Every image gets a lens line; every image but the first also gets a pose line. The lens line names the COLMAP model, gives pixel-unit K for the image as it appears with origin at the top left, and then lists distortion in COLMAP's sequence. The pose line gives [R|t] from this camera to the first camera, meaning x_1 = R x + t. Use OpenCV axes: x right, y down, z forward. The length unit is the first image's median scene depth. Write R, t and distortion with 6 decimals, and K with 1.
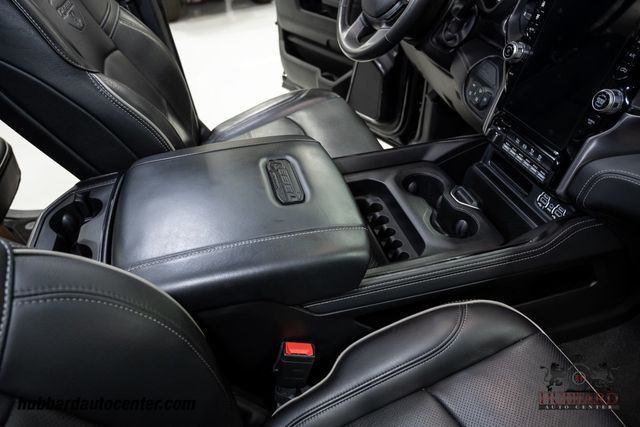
lens RADIAL K [[424.9, 0, 316.4], [0, 424.9, 215.5], [0, 0, 1]] dist [-0.022246, 0.019202]
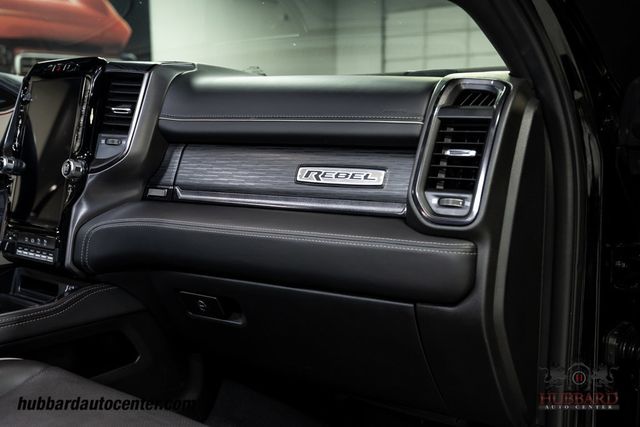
lens RADIAL K [[690.9, 0, 320.7], [0, 690.9, 213.6], [0, 0, 1]] dist [-0.000203, 0.000000]
pose [[0.803421, -0.053030, 0.593046, 0.072818], [0.366519, 0.828997, -0.422407, 0.597822], [-0.469233, 0.556733, 0.685470, -0.372549]]
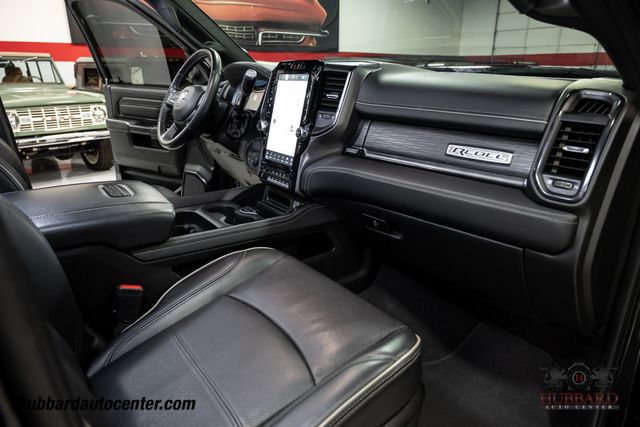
lens RADIAL K [[424.9, 0, 320.6], [0, 424.9, 213.7], [0, 0, 1]] dist [-0.022246, 0.019202]
pose [[0.933435, -0.078901, 0.349964, 0.053309], [0.202667, 0.920912, -0.332937, 0.480851], [-0.296017, 0.381701, 0.875602, -0.369790]]
